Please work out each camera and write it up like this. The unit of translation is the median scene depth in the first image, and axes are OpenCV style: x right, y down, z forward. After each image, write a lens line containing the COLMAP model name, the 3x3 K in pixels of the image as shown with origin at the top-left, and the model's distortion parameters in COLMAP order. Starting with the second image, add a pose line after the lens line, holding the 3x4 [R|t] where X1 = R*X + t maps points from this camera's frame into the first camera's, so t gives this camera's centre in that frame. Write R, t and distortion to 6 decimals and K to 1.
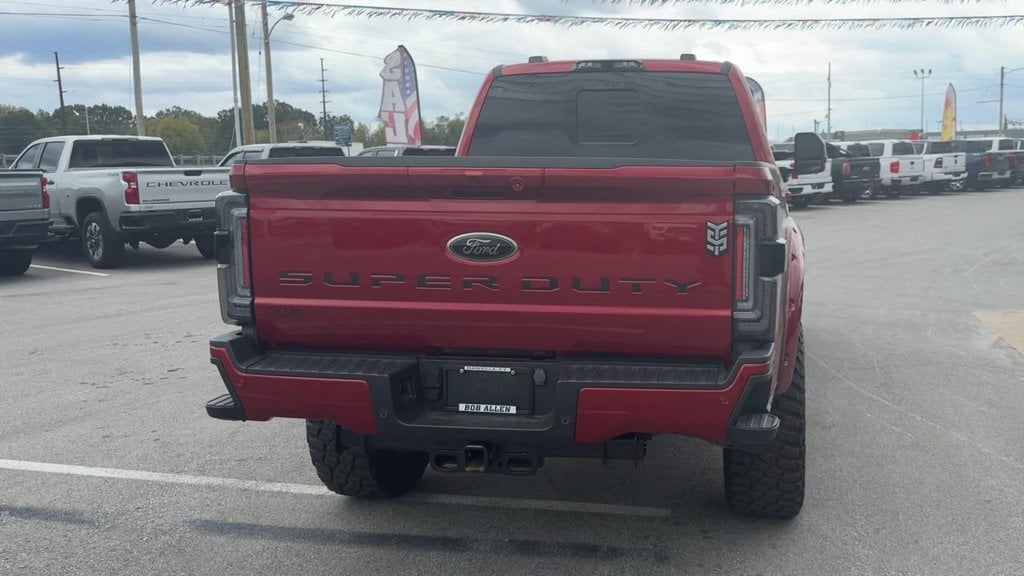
lens RADIAL K [[889.8, 0, 628.9], [0, 889.8, 285.1], [0, 0, 1]] dist [0.093494, -0.157553]
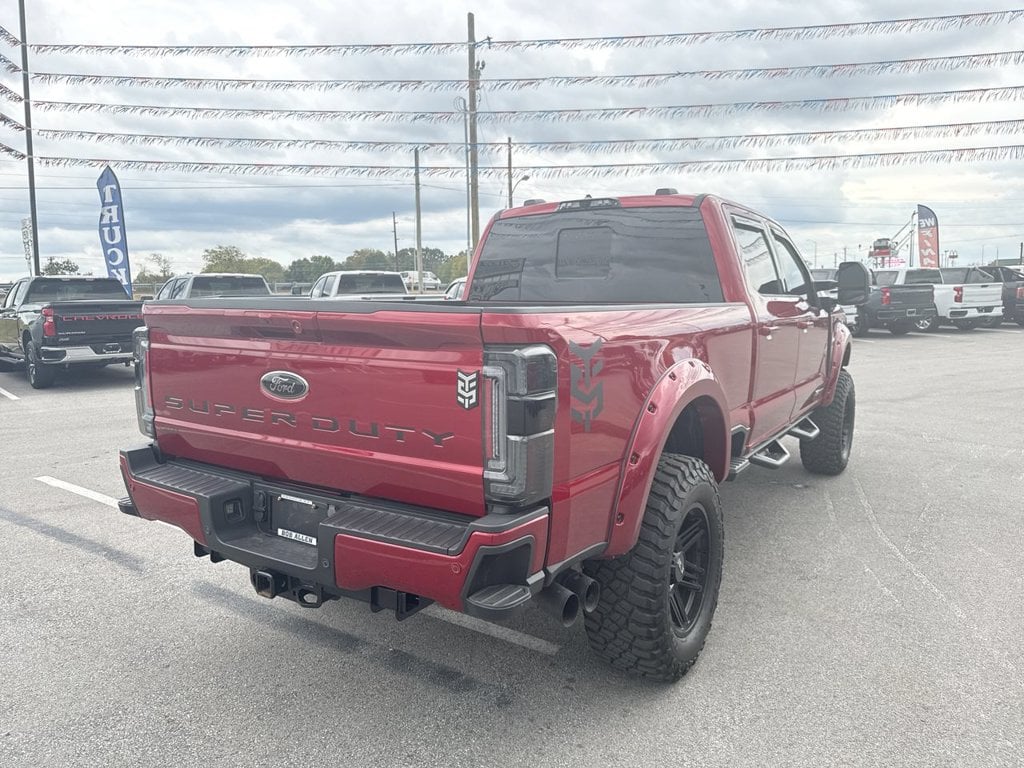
lens RADIAL K [[717.2, 0, 512.0], [0, 717.2, 384.0], [0, 0, 1]] dist [0.056803, -0.089871]
pose [[0.917126, 0.050324, -0.395408, 0.313327], [-0.050598, 0.998672, 0.009742, -0.049283], [0.395373, 0.011072, 0.918454, 0.243671]]
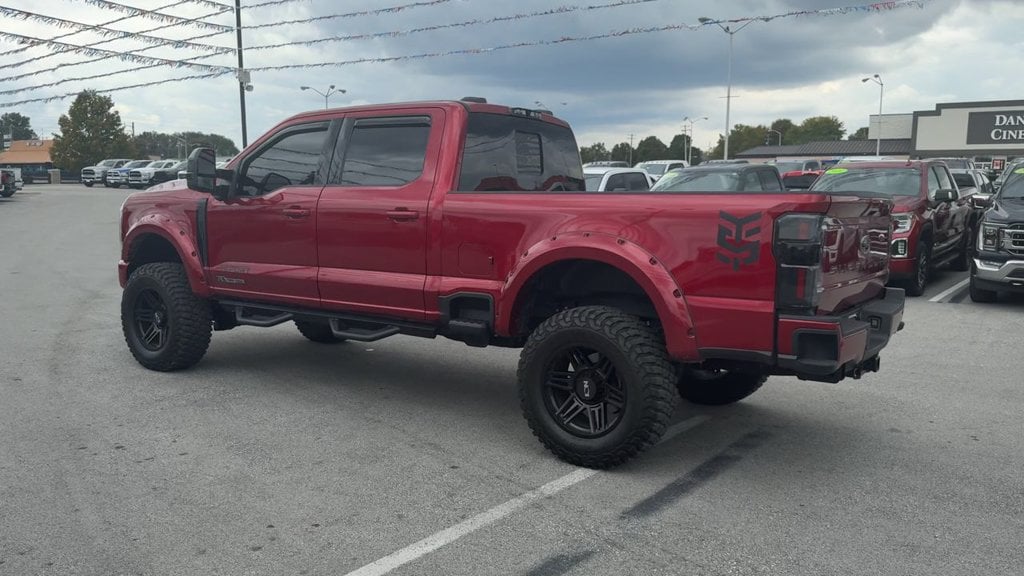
lens RADIAL K [[826.2, 0, 483.1], [0, 826.2, 301.3], [0, 0, 1]] dist [0.152606, -0.302169]
pose [[0.448334, -0.100648, 0.888182, -1.470961], [0.095169, 0.993368, 0.064528, -0.081613], [-0.888785, 0.055597, 0.454939, 0.688697]]
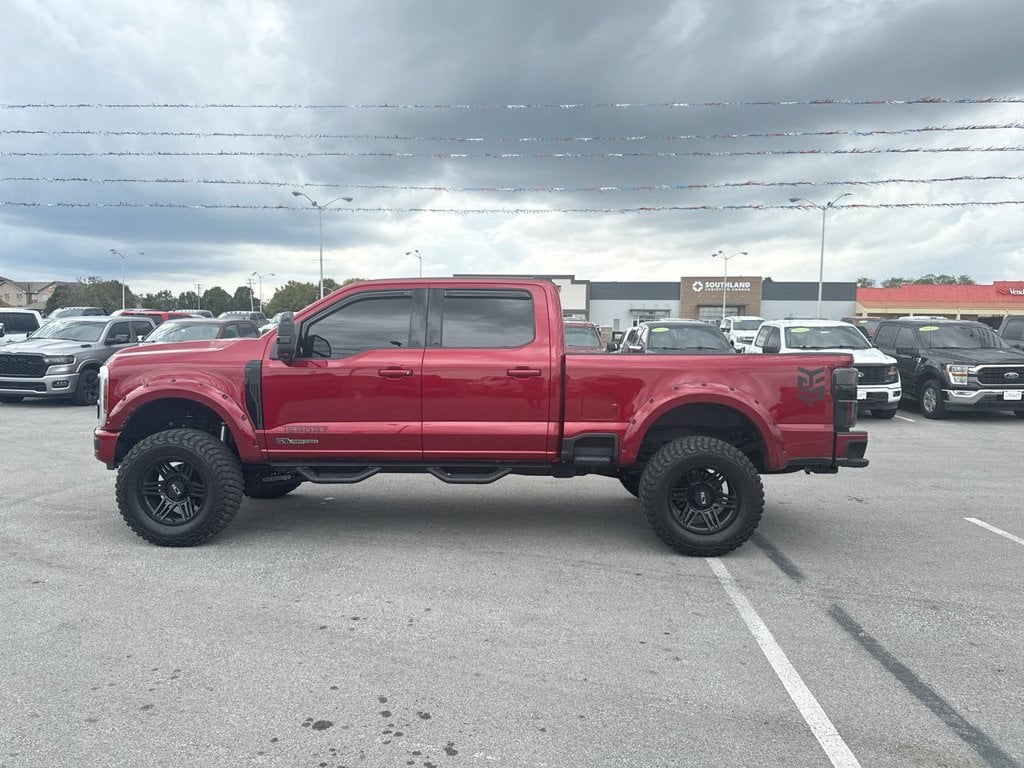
lens RADIAL K [[709.2, 0, 512.0], [0, 709.2, 384.0], [0, 0, 1]] dist [0.100299, -0.164689]
pose [[-0.132087, -0.049677, 0.989993, -1.682573], [0.114463, 0.991298, 0.065014, -0.222496], [-0.984607, 0.121905, -0.125251, 1.642488]]
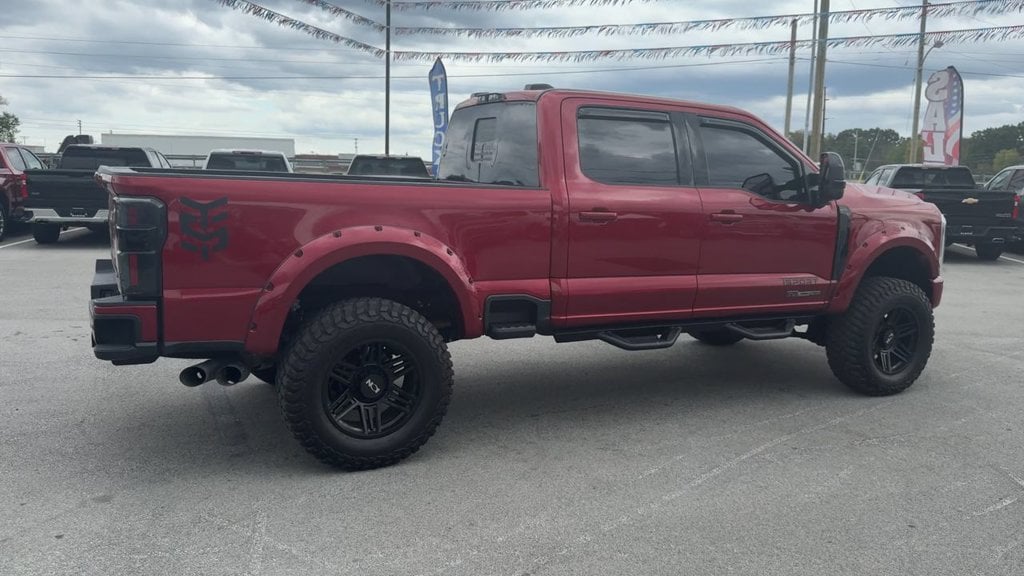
lens RADIAL K [[786.7, 0, 538.1], [0, 786.7, 288.0], [0, 0, 1]] dist [0.100095, -0.155475]
pose [[0.607236, 0.137031, -0.782615, 1.154959], [-0.136212, 0.988386, 0.067373, -0.092505], [0.782758, 0.065690, 0.618849, 0.526045]]
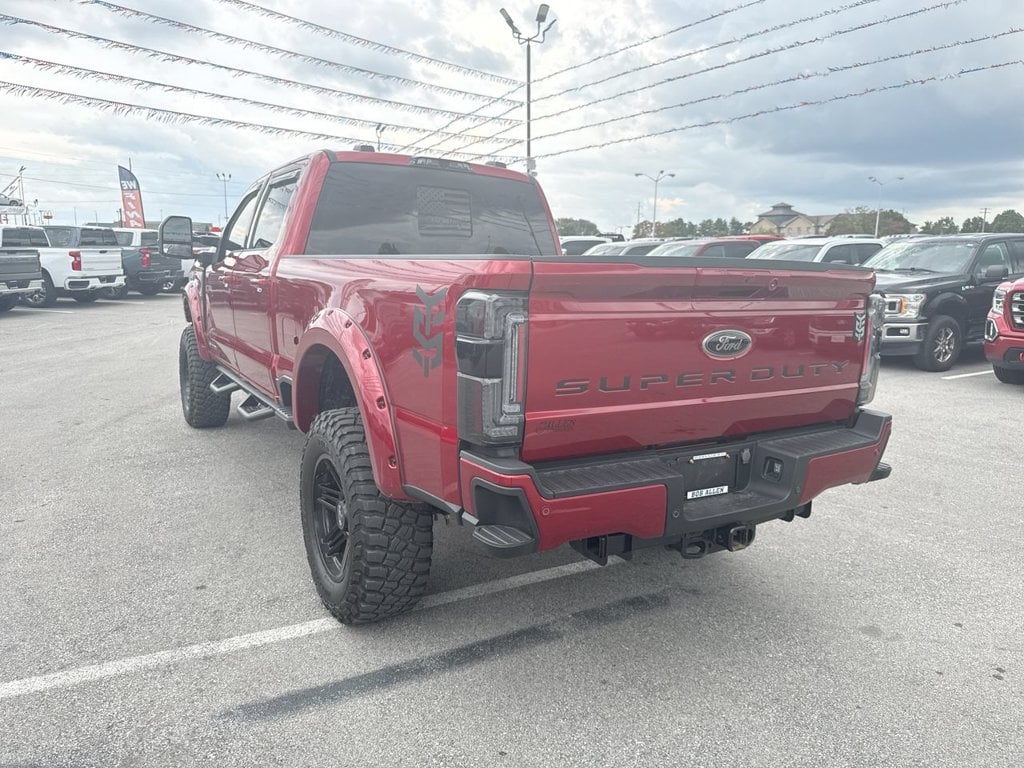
lens RADIAL K [[717.2, 0, 512.0], [0, 717.2, 384.0], [0, 0, 1]] dist [0.056803, -0.089871]
pose [[0.763098, -0.085037, 0.640664, -0.688530], [0.056321, 0.996284, 0.065155, -0.048620], [-0.643824, -0.013637, 0.765052, 0.377407]]
